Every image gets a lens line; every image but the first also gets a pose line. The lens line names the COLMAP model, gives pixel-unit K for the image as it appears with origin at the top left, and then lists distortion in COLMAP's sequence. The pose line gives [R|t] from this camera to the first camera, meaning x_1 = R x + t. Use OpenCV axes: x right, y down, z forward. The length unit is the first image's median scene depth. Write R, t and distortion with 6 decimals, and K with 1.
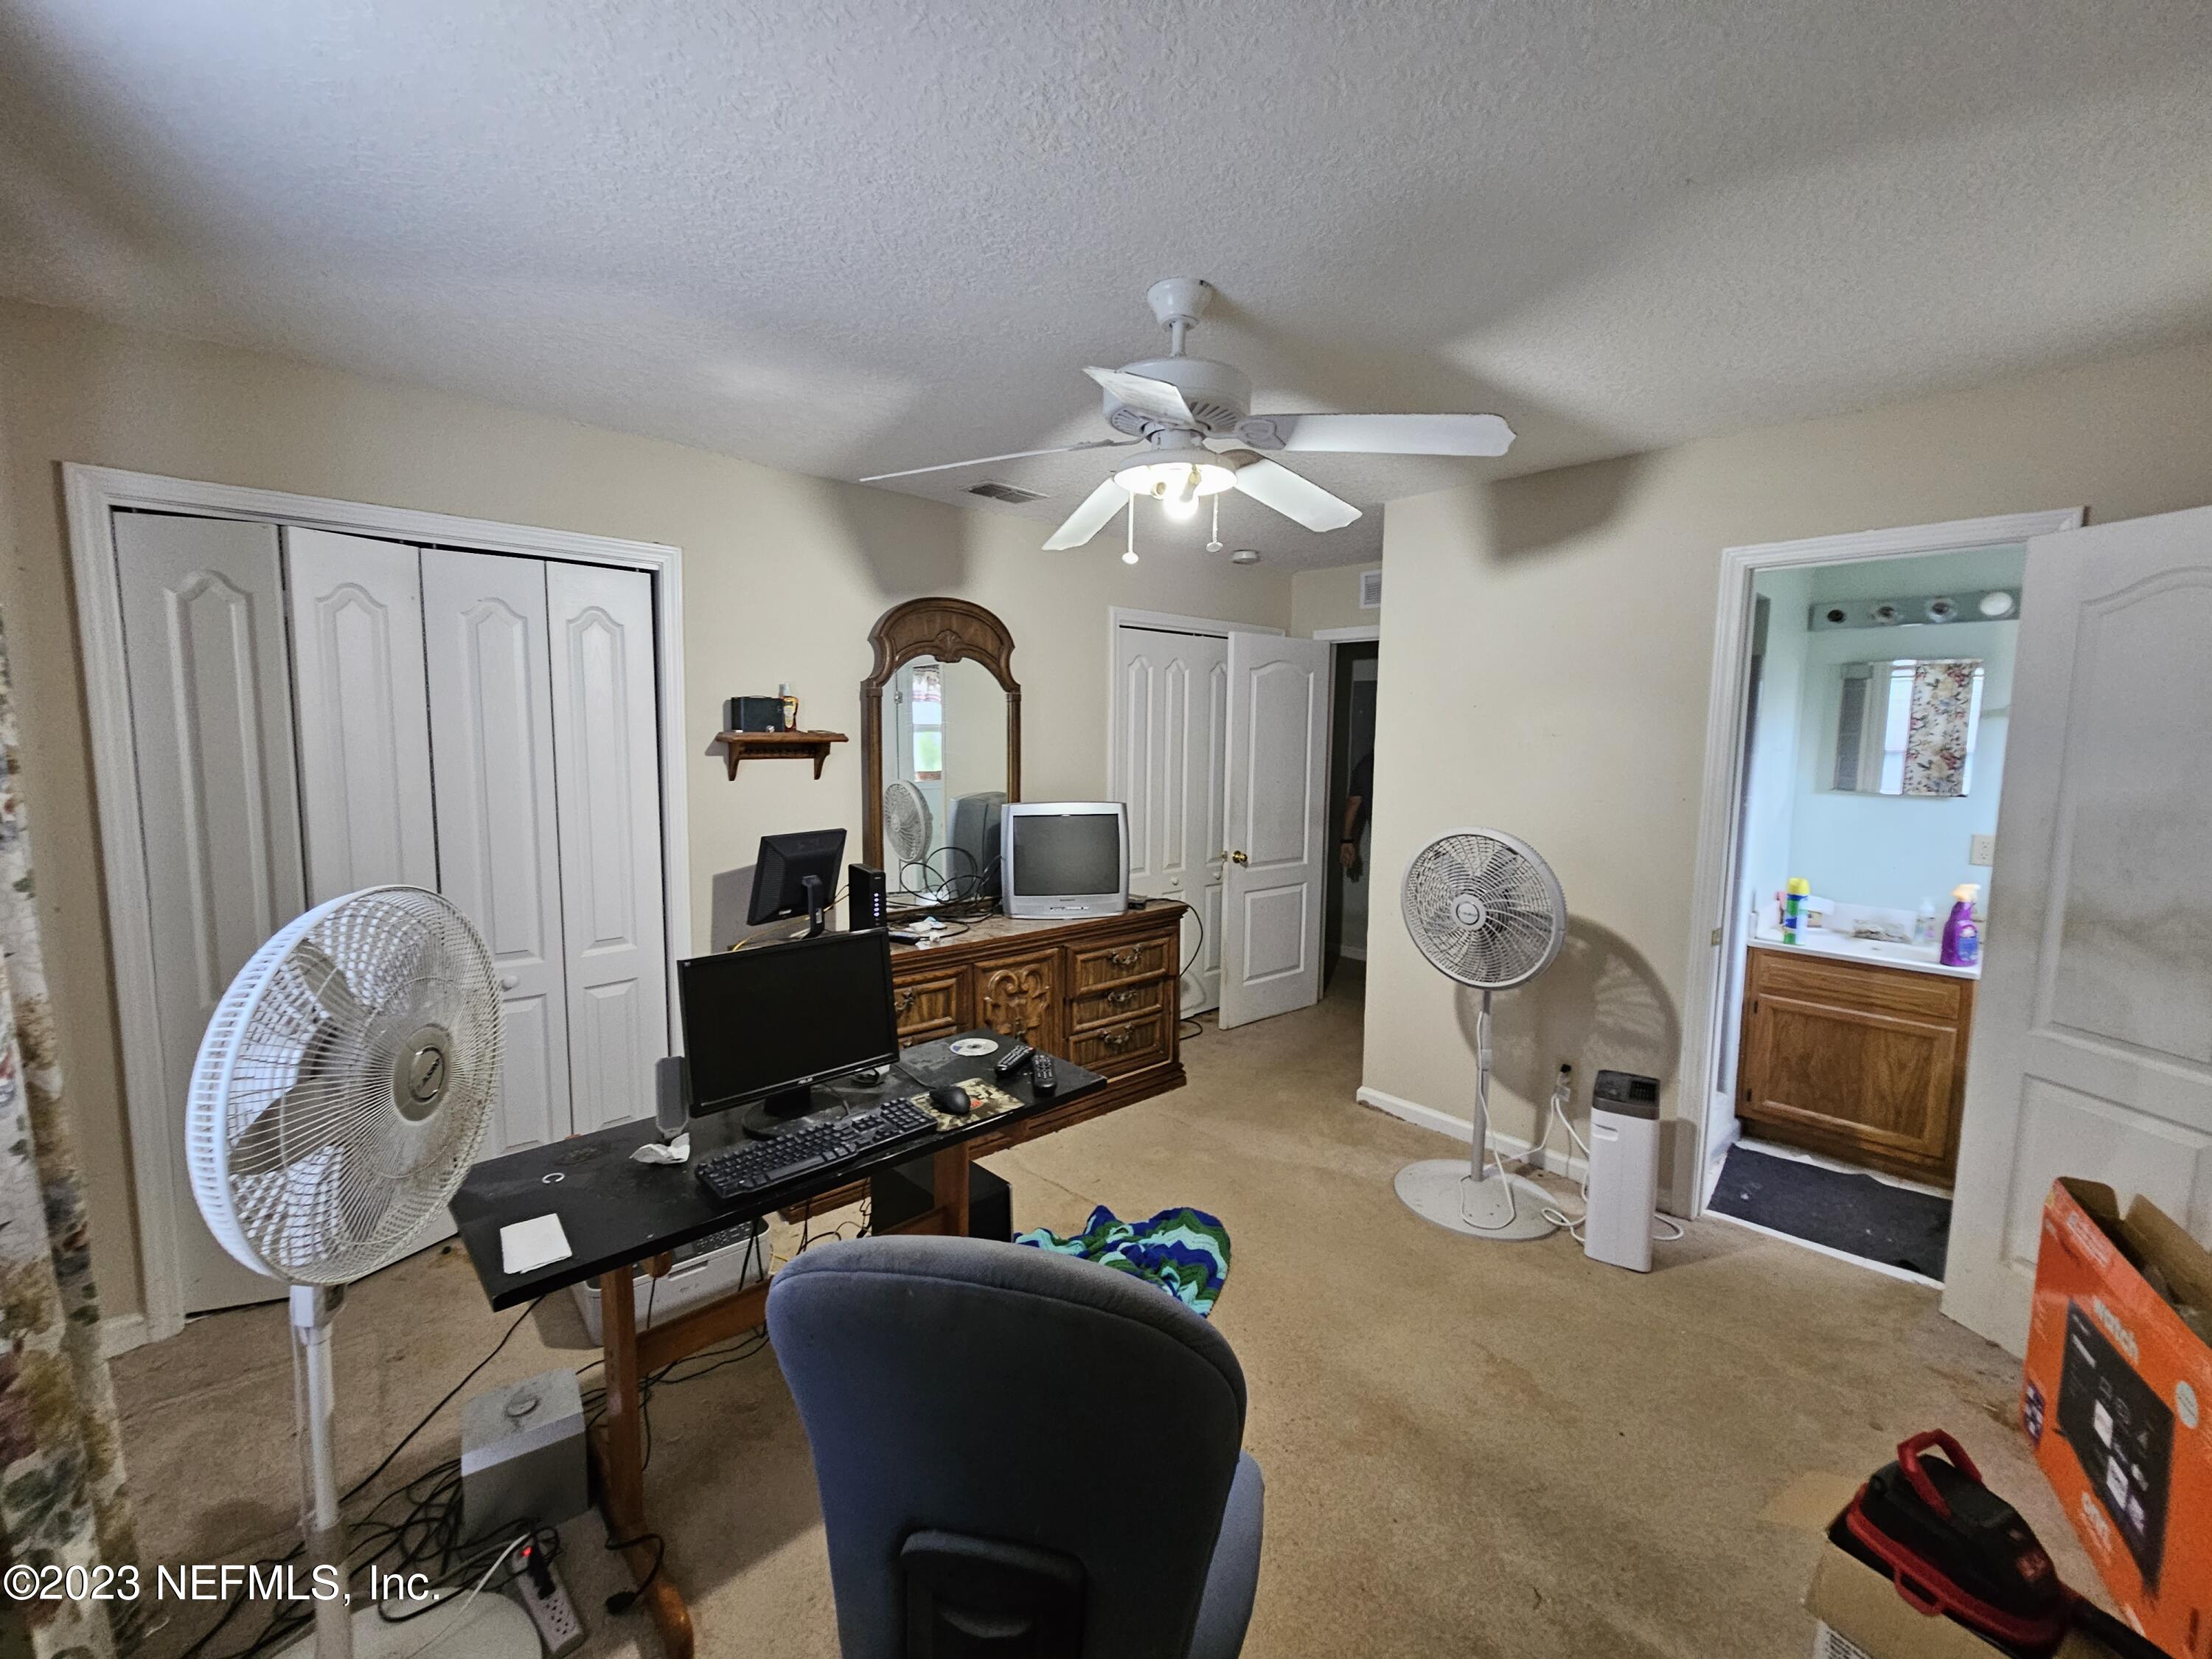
lens RADIAL K [[911.5, 0, 1101.3], [0, 911.5, 829.5], [0, 0, 1]] dist [0.002692, -0.000869]
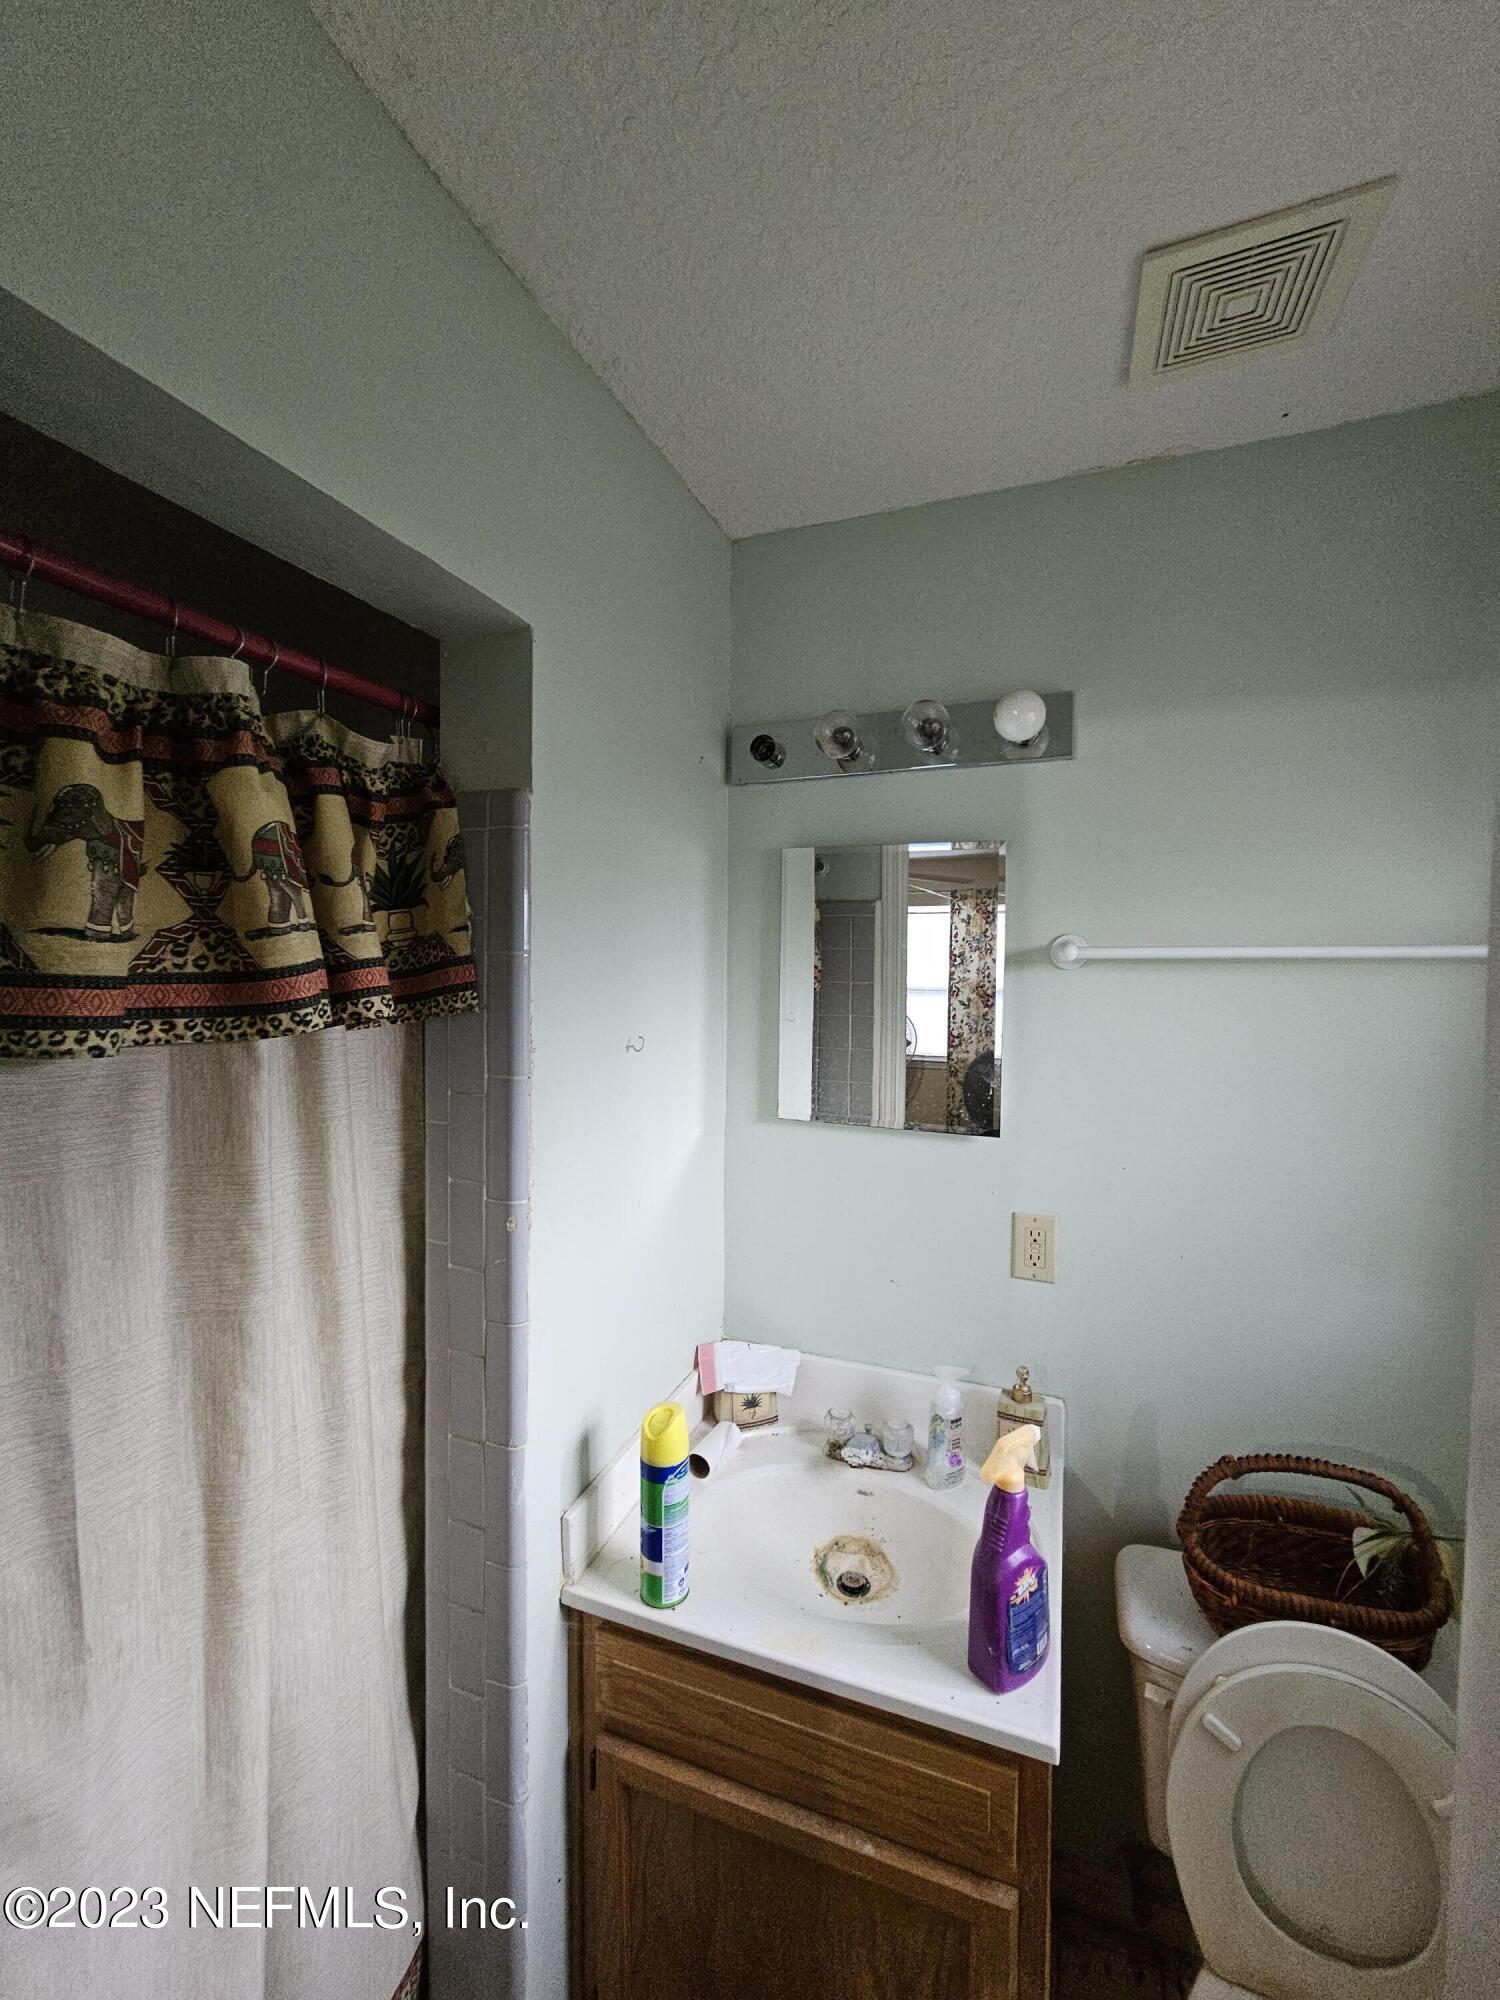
lens RADIAL K [[824.2, 0, 746.2], [0, 824.2, 998.6], [0, 0, 1]] dist [0.002692, -0.000869]
pose [[0.895315, -0.014983, 0.445181, 0.304816], [0.046433, 0.997128, -0.059825, -0.033425], [-0.443006, 0.074233, 0.893440, 0.320820]]
